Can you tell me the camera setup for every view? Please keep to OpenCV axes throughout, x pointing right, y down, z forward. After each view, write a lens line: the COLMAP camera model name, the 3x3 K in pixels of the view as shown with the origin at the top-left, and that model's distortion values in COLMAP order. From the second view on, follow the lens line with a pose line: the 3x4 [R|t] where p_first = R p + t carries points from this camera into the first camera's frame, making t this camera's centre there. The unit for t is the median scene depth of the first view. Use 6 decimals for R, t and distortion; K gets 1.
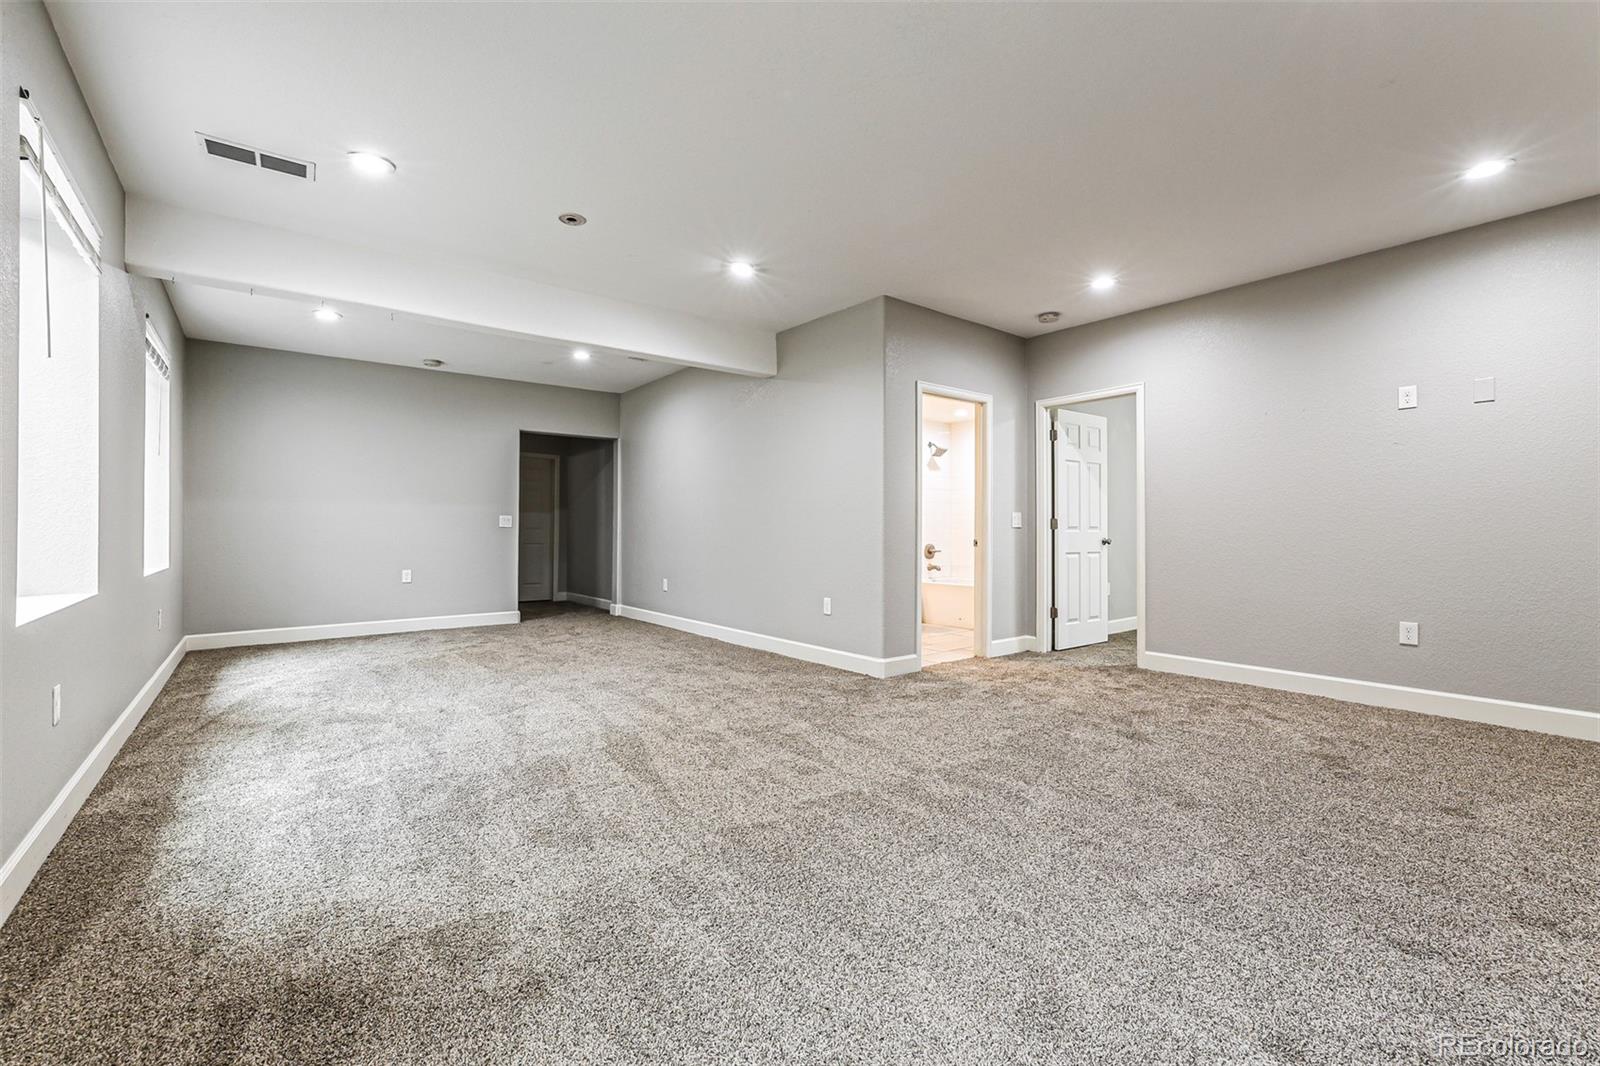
lens RADIAL K [[688.0, 0, 782.3], [0, 688.0, 525.0], [0, 0, 1]] dist [-0.004760, -0.000430]
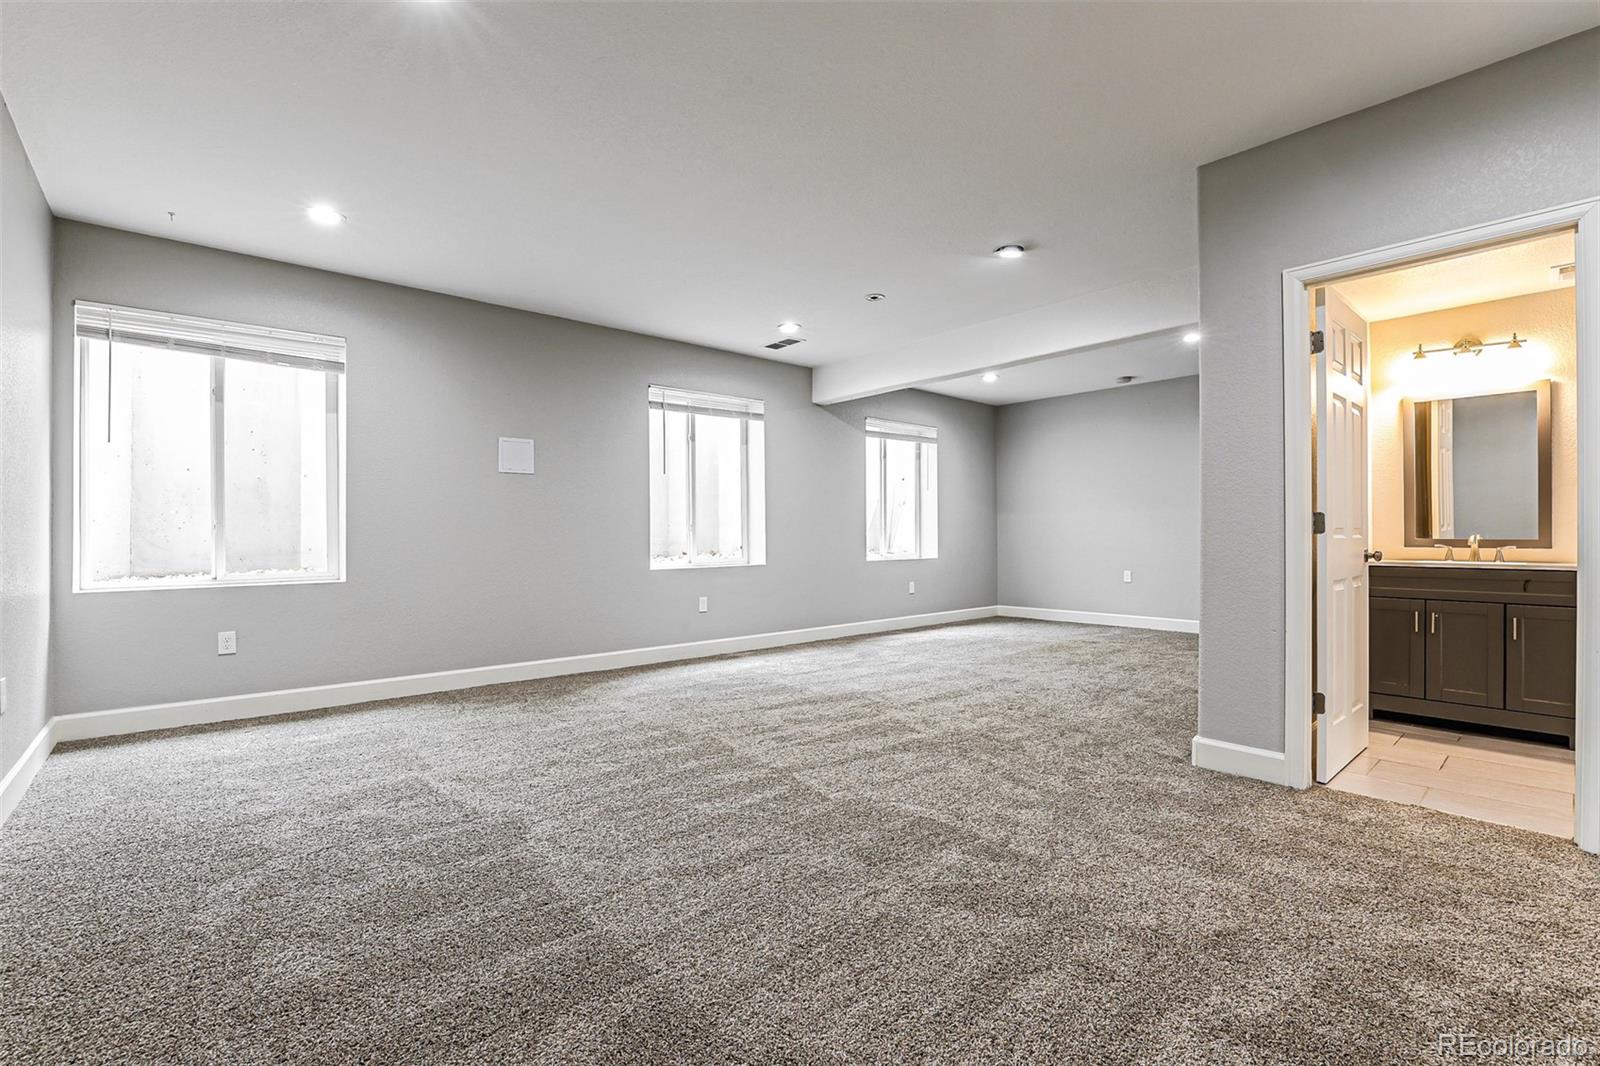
lens RADIAL K [[688.0, 0, 793.3], [0, 688.0, 533.4], [0, 0, 1]] dist [-0.004760, -0.000430]
pose [[0.076348, 0.003554, -0.997075, 1.009741], [0.006274, 0.999972, 0.004044, -0.004645], [0.997062, -0.006564, 0.076324, 0.759480]]
